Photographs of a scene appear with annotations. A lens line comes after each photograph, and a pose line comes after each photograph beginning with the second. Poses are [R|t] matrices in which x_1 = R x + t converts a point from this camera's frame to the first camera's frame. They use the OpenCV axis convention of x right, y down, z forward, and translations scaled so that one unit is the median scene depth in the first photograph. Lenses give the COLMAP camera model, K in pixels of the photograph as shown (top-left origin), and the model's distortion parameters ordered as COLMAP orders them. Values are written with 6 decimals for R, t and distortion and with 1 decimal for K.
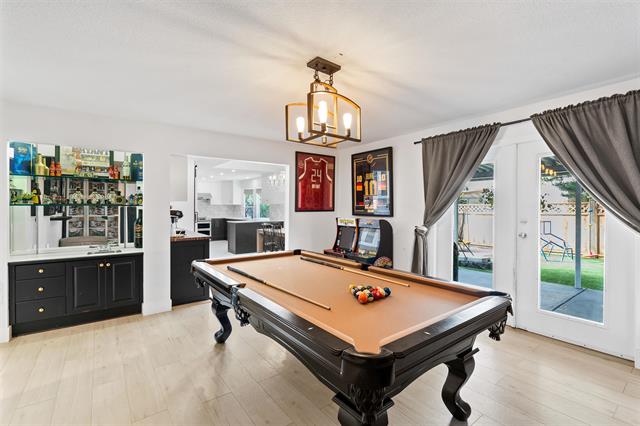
lens RADIAL K [[290.4, 0, 316.5], [0, 290.4, 211.5], [0, 0, 1]] dist [-0.001097, 0.000021]
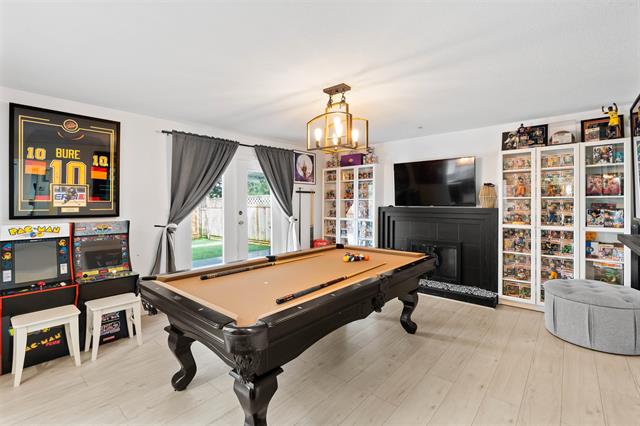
lens RADIAL K [[291.5, 0, 318.8], [0, 291.5, 201.3], [0, 0, 1]] dist [-0.000524, -0.000051]
pose [[-0.206228, 0.009681, 0.978456, -0.610372], [0.019110, 0.999800, -0.005864, -0.006859], [-0.978317, 0.017489, -0.206372, 0.695394]]
